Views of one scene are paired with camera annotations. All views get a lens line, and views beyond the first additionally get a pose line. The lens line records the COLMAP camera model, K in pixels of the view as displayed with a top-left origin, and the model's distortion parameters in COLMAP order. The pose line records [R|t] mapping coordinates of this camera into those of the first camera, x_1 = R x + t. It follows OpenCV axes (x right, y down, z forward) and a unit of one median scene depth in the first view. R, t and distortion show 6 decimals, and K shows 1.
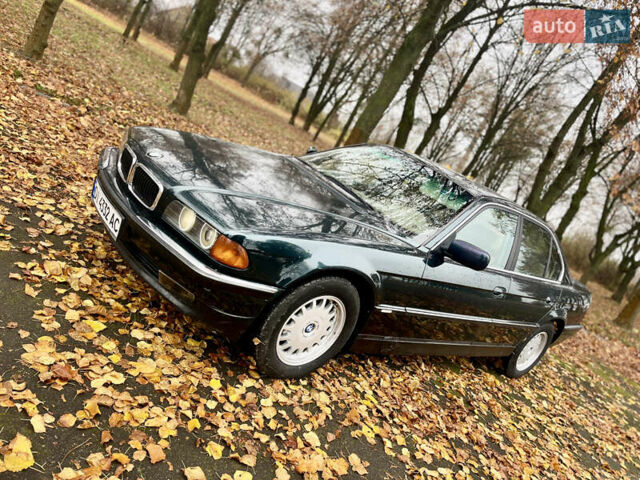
lens RADIAL K [[486.6, 0, 318.9], [0, 486.6, 238.6], [0, 0, 1]] dist [0.068764, -0.090505]
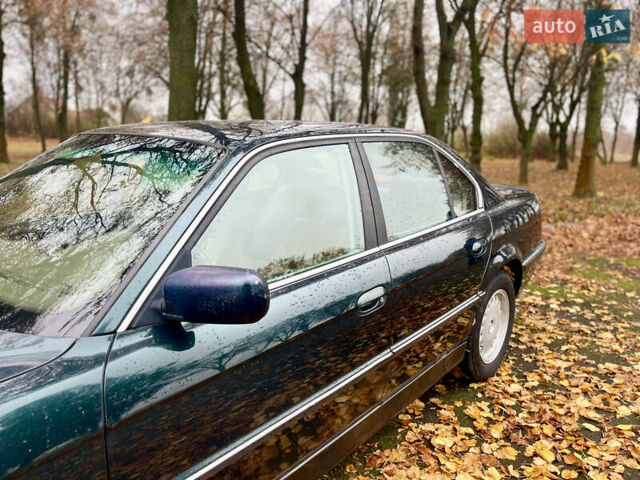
lens RADIAL K [[486.6, 0, 318.9], [0, 486.6, 238.6], [0, 0, 1]] dist [0.068764, -0.090505]
pose [[0.883934, -0.461978, 0.072372, 0.239419], [0.461323, 0.886836, 0.026513, 0.011272], [-0.076431, 0.009951, 0.997025, 0.391539]]
